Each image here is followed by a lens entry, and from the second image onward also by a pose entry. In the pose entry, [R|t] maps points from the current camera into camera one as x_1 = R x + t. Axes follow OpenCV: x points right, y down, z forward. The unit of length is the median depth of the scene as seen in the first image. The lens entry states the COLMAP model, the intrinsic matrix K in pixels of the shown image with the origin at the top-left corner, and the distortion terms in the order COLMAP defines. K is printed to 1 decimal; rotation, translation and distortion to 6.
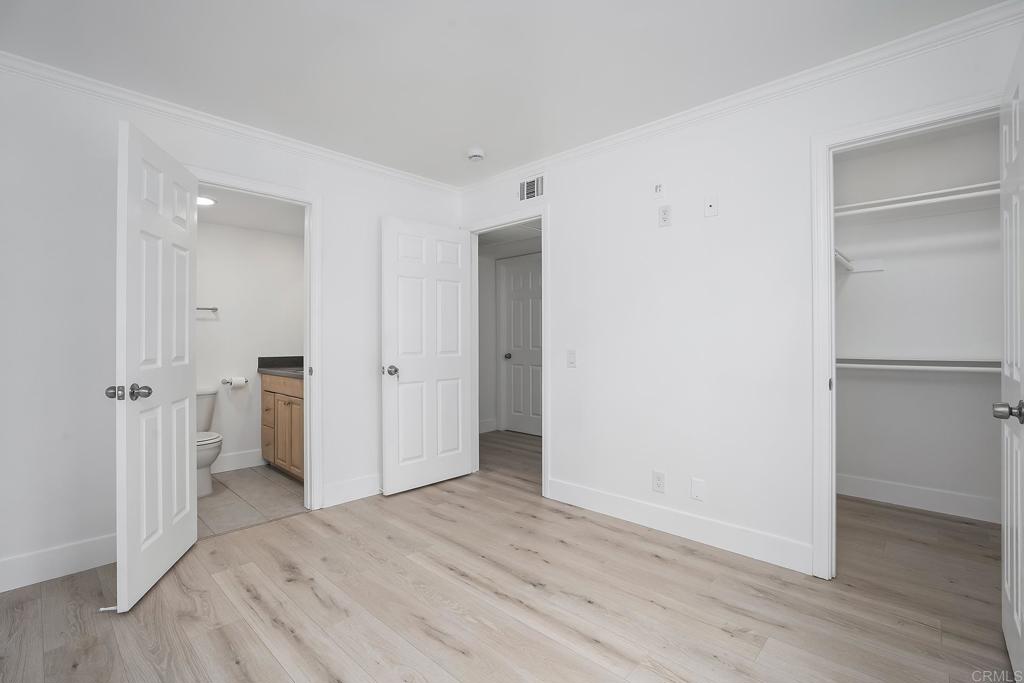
lens RADIAL K [[469.9, 0, 512.0], [0, 469.9, 341.5], [0, 0, 1]] dist [-0.019439, 0.000378]
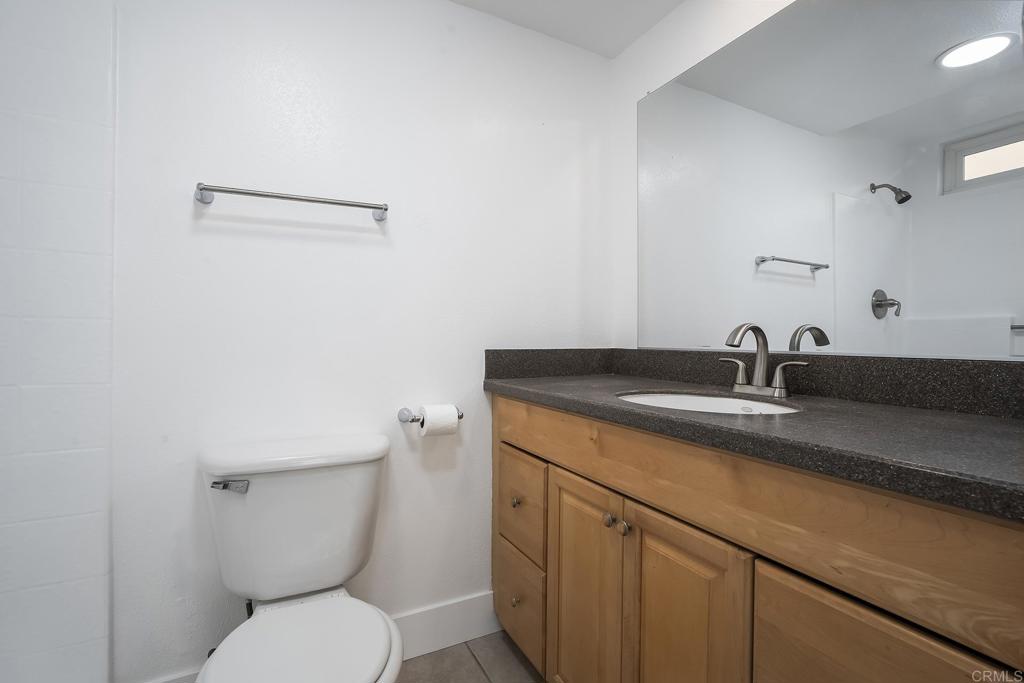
lens RADIAL K [[469.9, 0, 512.0], [0, 469.9, 341.5], [0, 0, 1]] dist [-0.019439, 0.000378]
pose [[0.947089, 0.002969, -0.320959, -0.420668], [-0.002545, 0.999995, 0.001740, 0.027465], [0.320962, -0.000831, 0.947092, 0.680235]]
